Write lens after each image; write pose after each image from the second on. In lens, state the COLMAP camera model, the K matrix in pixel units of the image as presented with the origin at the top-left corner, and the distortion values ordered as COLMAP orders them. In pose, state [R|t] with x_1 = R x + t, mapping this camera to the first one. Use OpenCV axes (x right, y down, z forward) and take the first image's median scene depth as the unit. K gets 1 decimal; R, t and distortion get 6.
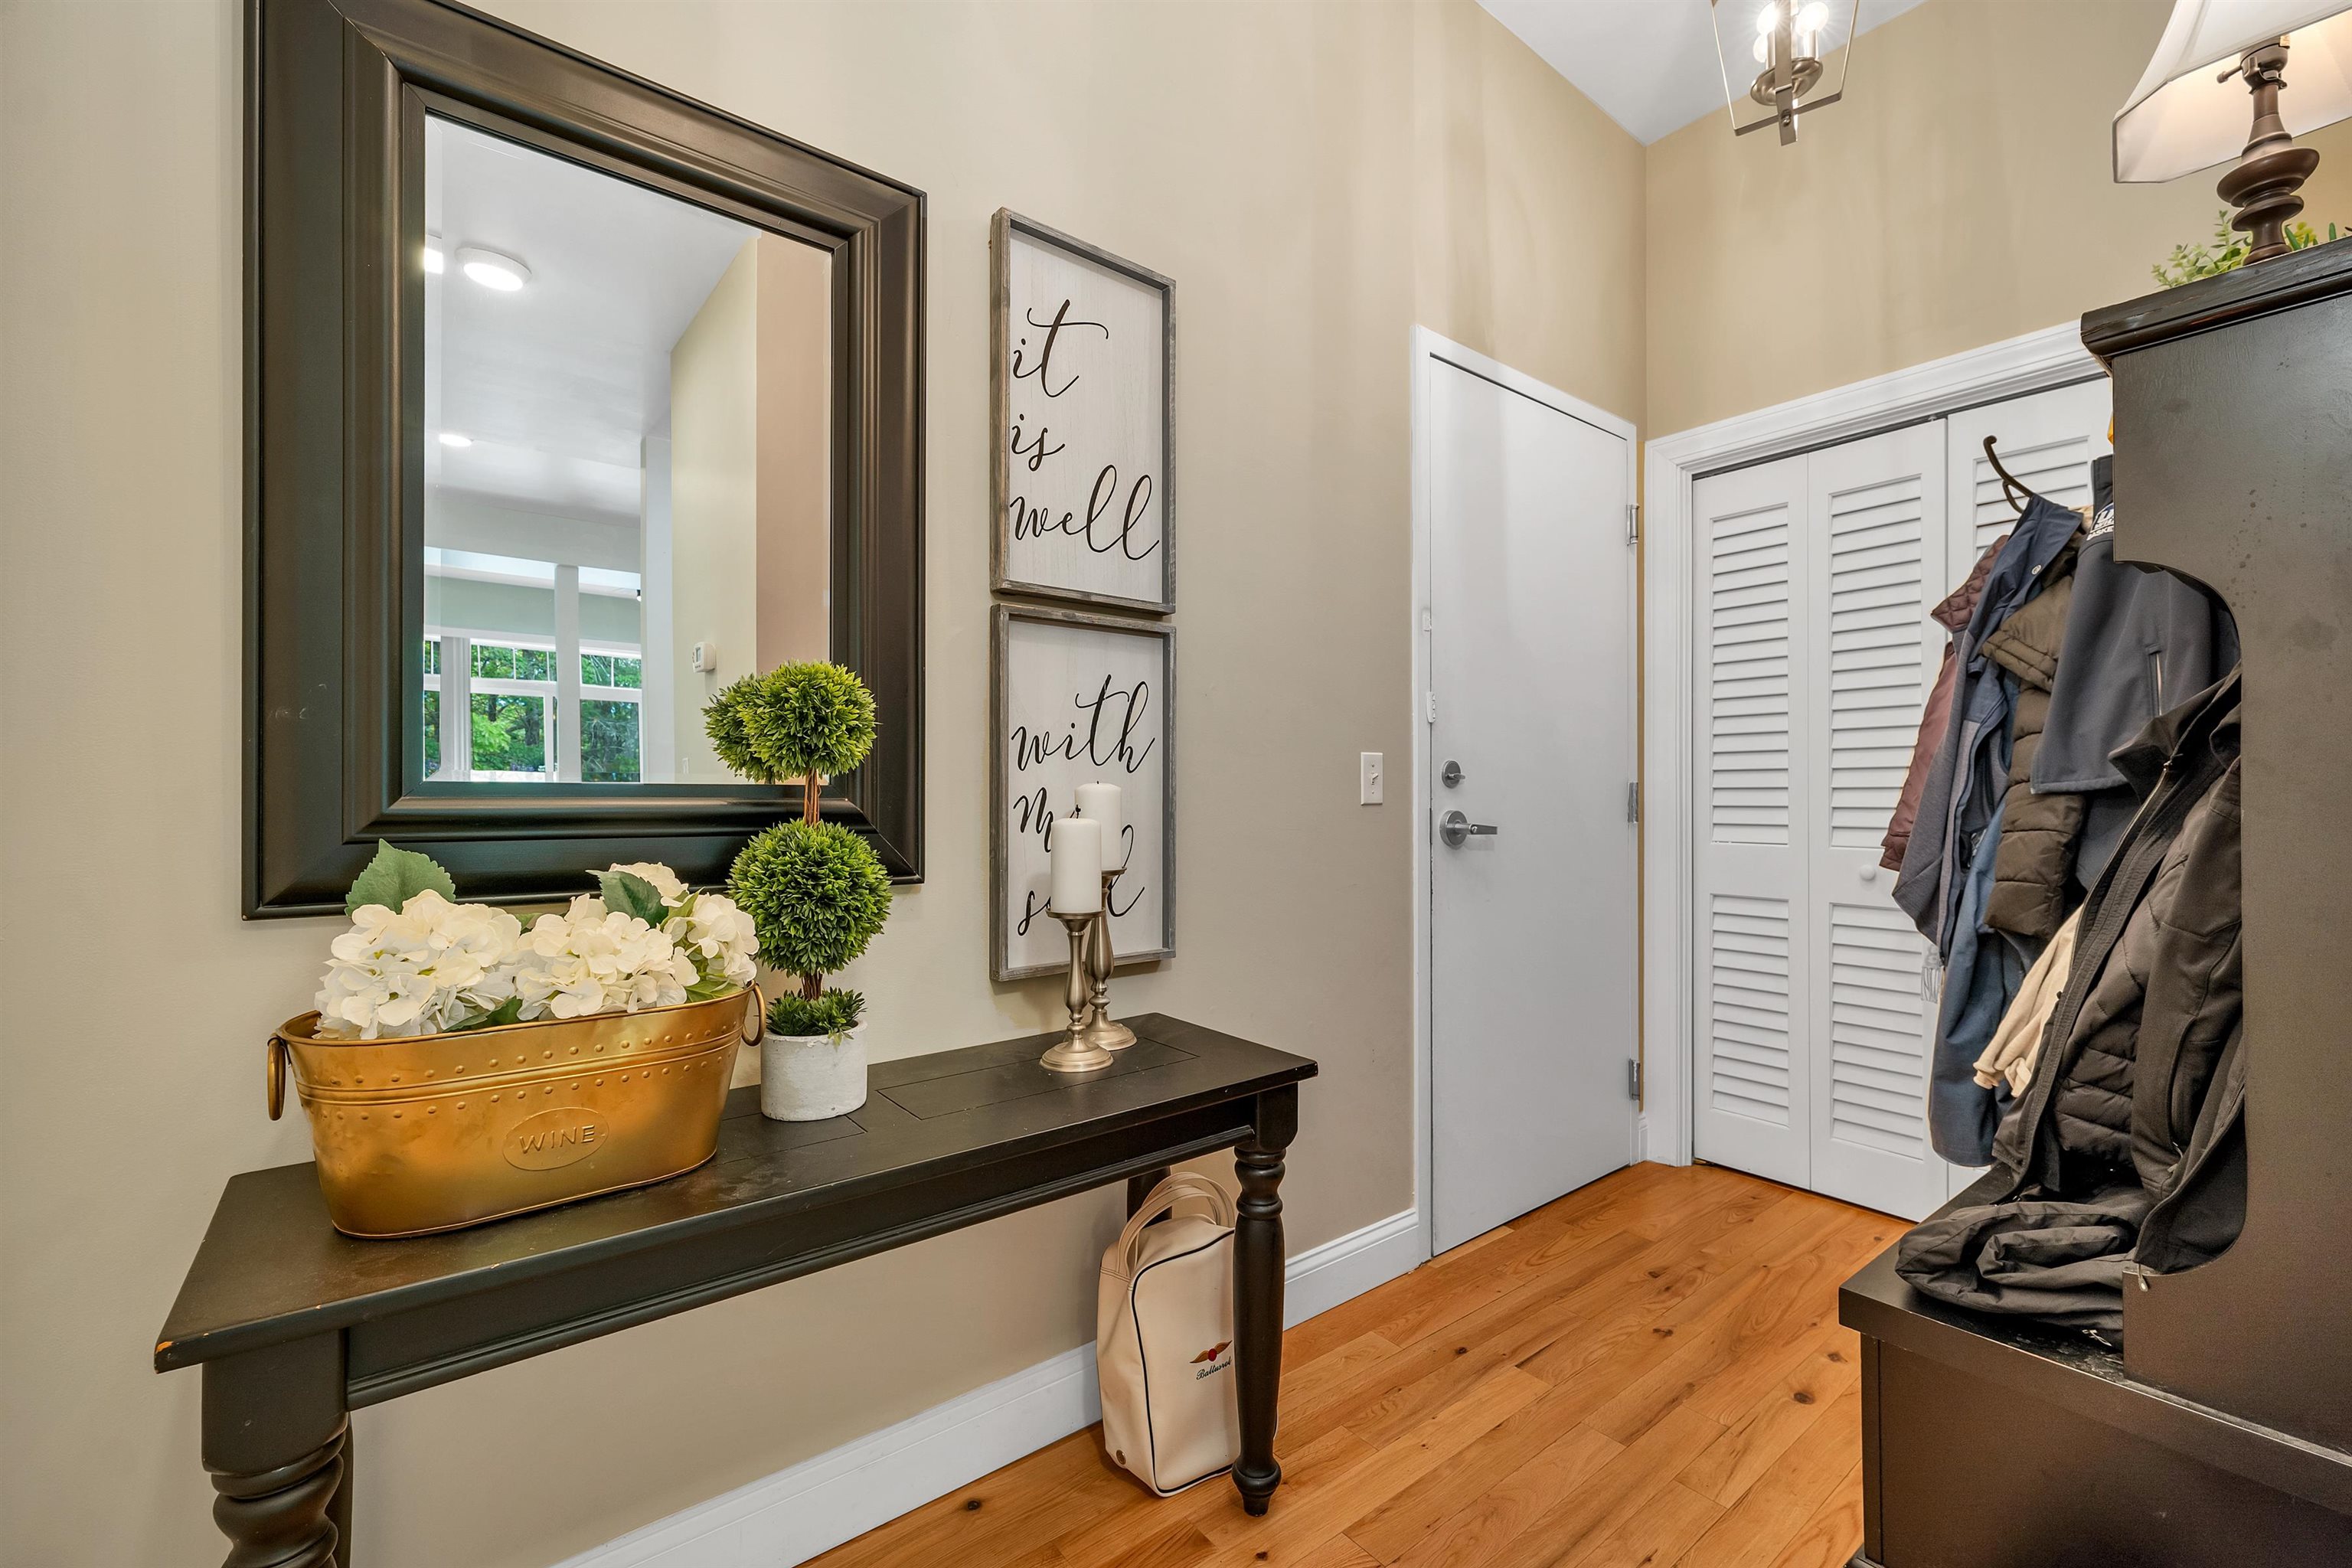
lens RADIAL K [[990.4, 0, 1198.7], [0, 990.4, 790.9], [0, 0, 1]] dist [0.006573, -0.002210]
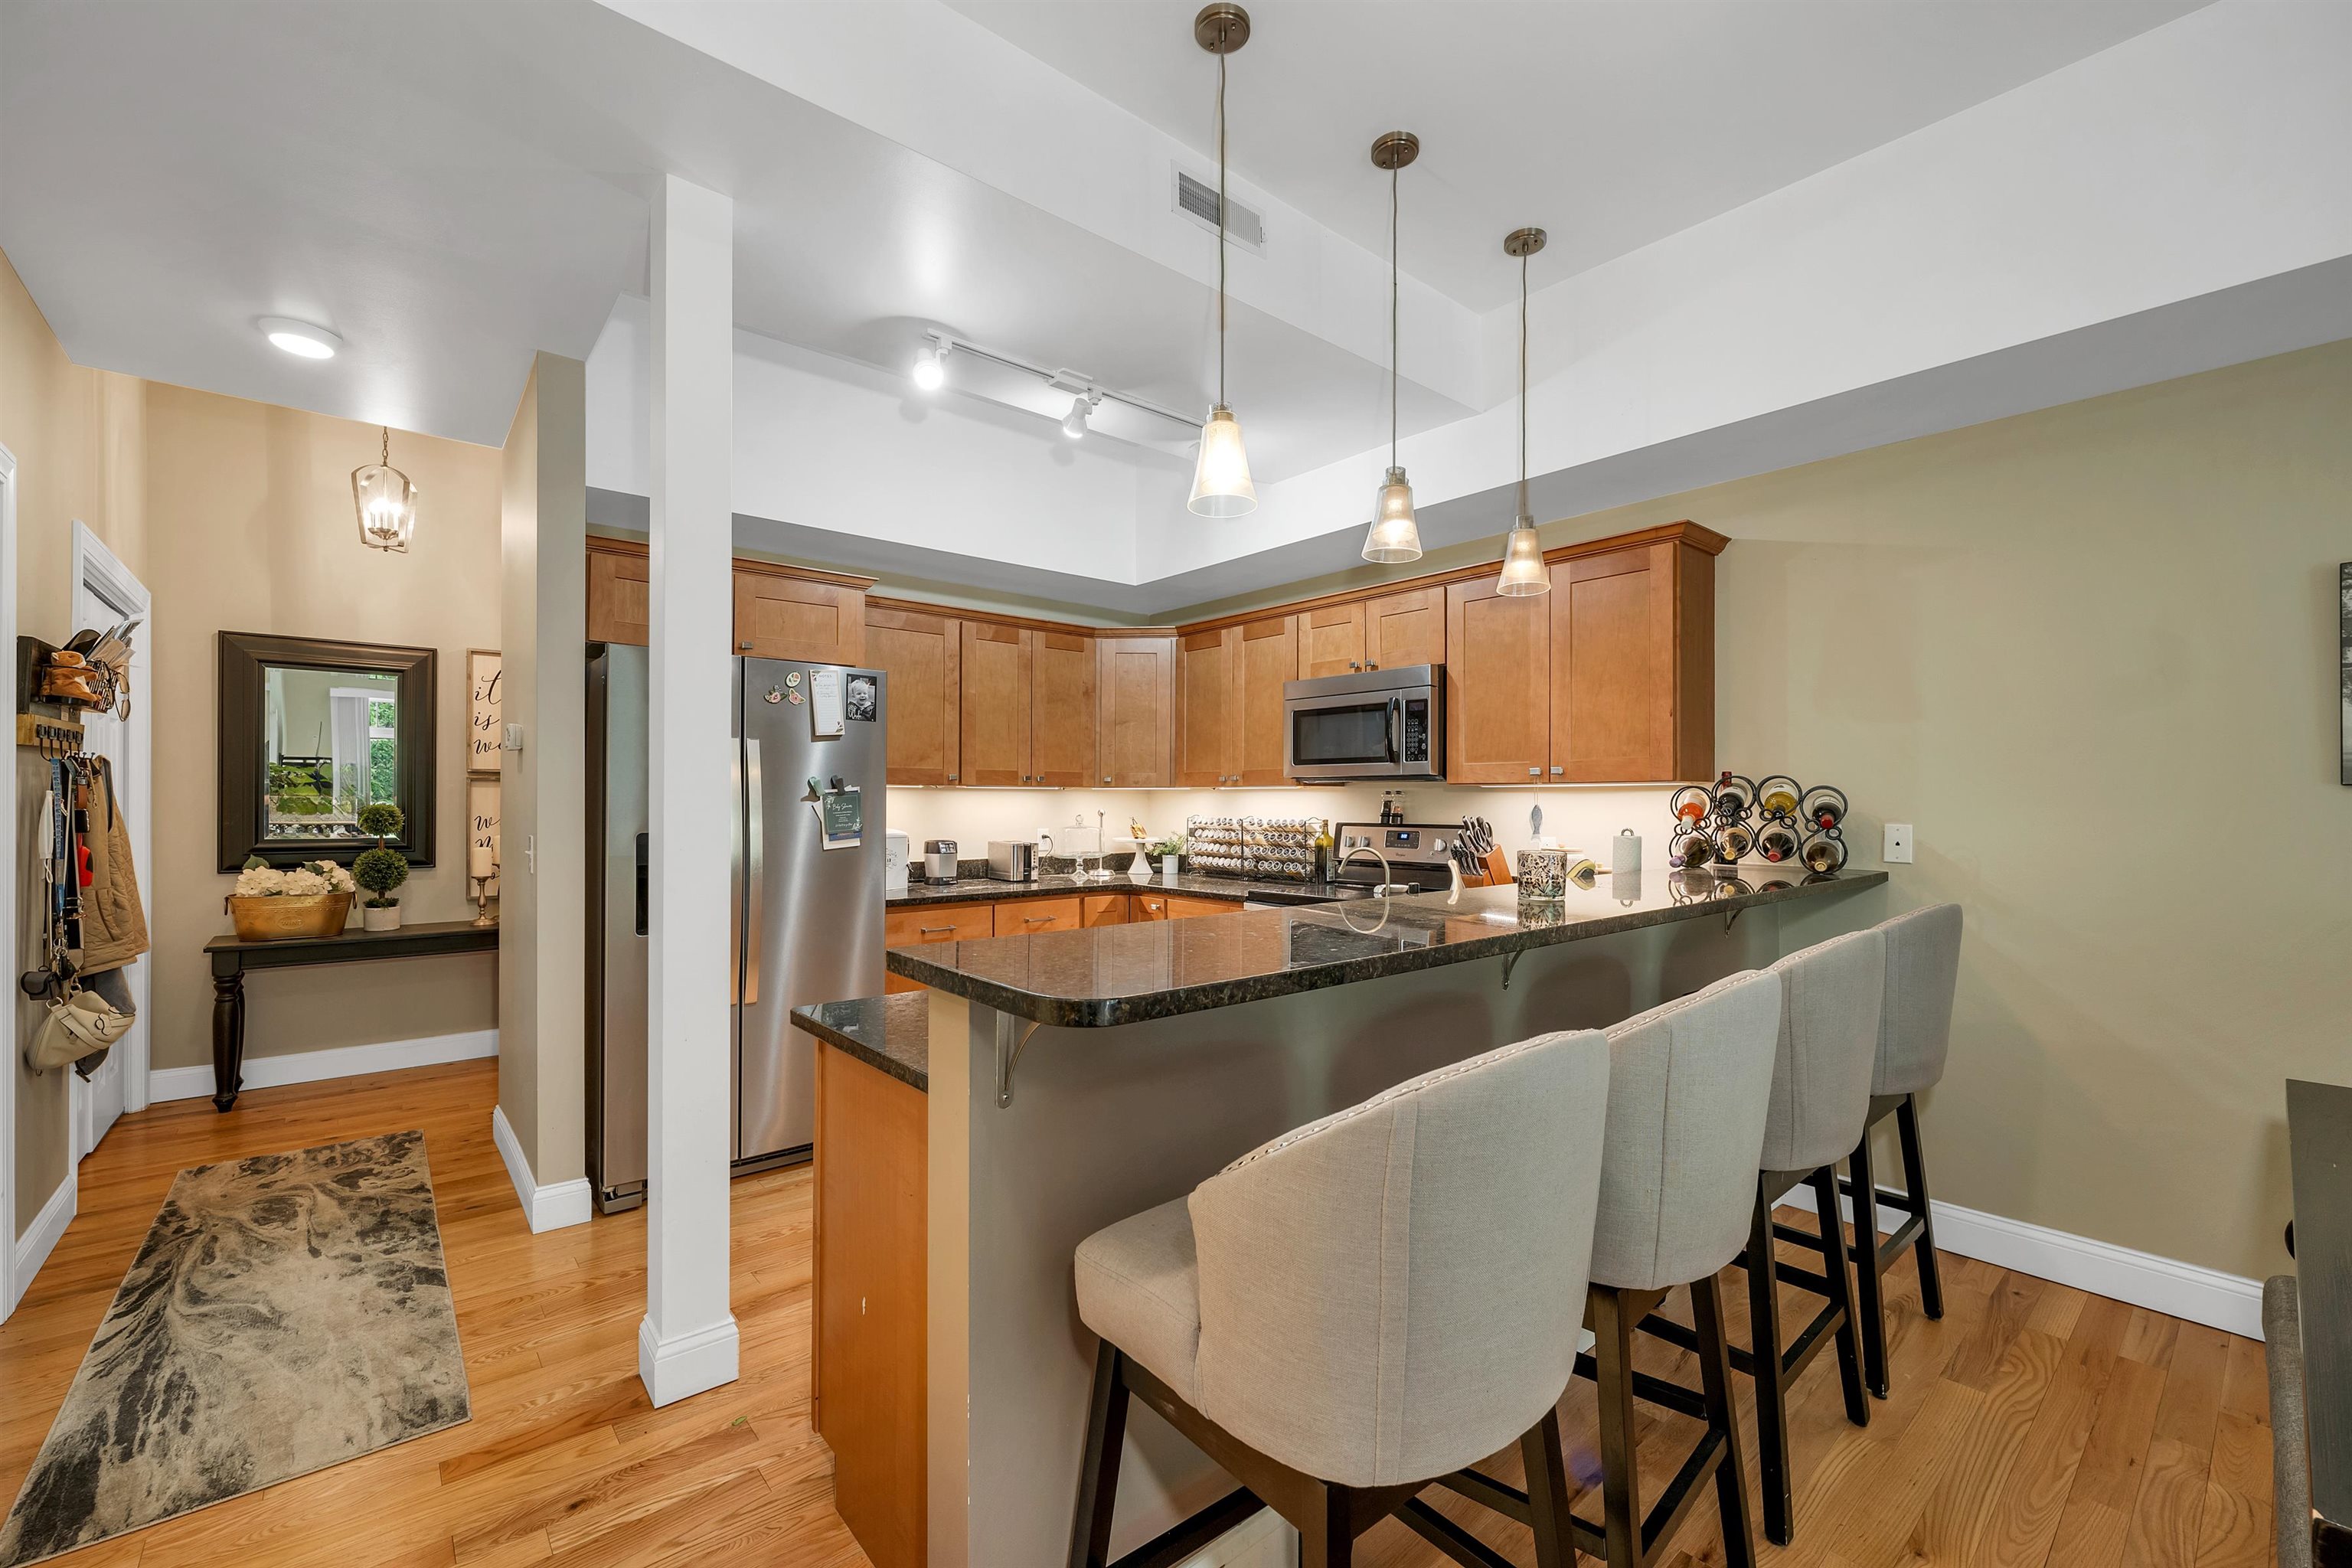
lens RADIAL K [[990.4, 0, 1190.4], [0, 990.4, 799.5], [0, 0, 1]] dist [0.006573, -0.002210]
pose [[0.999525, 0.005943, 0.030233, 1.861307], [-0.006067, 0.999974, 0.004005, -0.137571], [-0.030209, -0.004186, 0.999535, -2.048665]]
